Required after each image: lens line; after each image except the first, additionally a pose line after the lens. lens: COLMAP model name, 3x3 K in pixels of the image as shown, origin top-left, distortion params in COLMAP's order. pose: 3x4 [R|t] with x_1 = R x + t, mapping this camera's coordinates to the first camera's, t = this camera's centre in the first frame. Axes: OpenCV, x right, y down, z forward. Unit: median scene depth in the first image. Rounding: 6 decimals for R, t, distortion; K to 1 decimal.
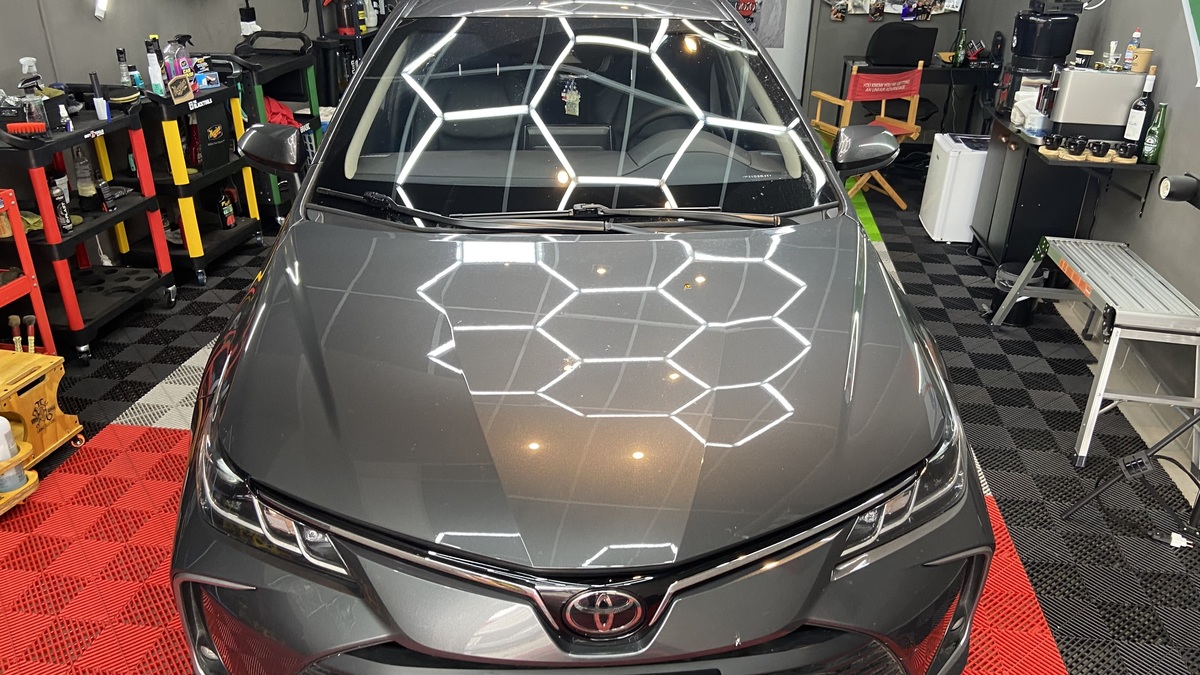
lens RADIAL K [[900.3, 0, 602.0], [0, 900.3, 331.3], [0, 0, 1]] dist [0.089026, -0.113526]
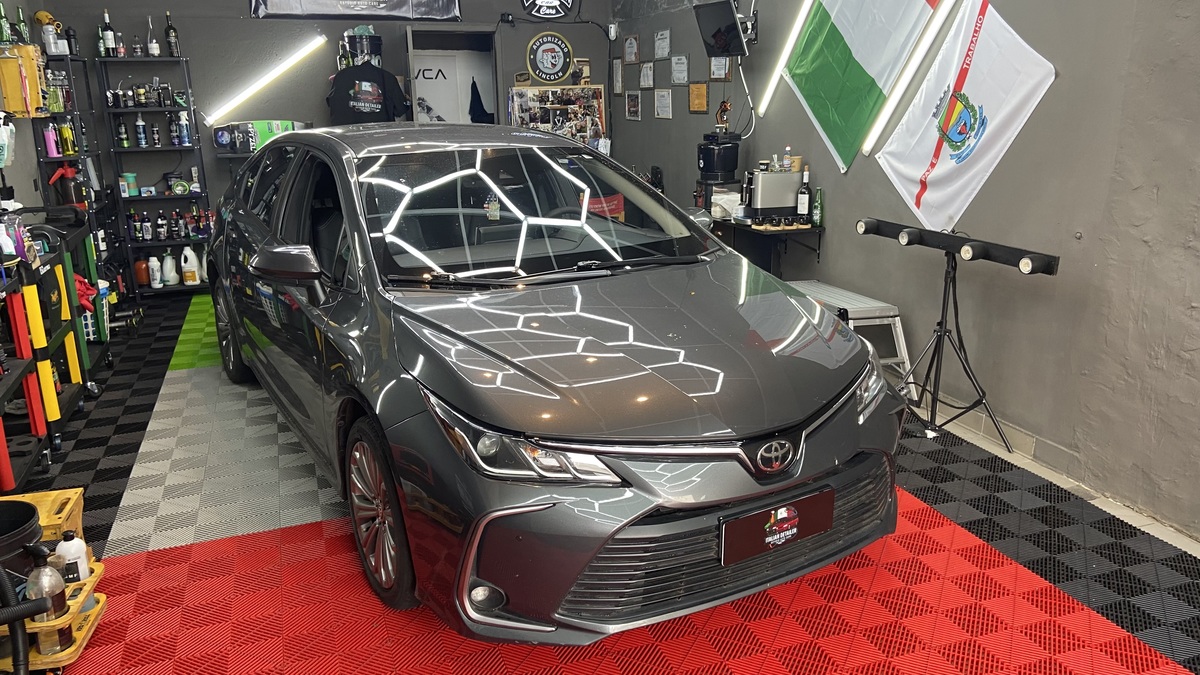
lens RADIAL K [[900.3, 0, 596.5], [0, 900.3, 335.2], [0, 0, 1]] dist [0.089026, -0.113526]
pose [[0.887806, -0.145454, 0.436628, -0.413259], [0.220251, 0.967324, -0.125596, 0.099080], [-0.404092, 0.207673, 0.890832, -0.159407]]
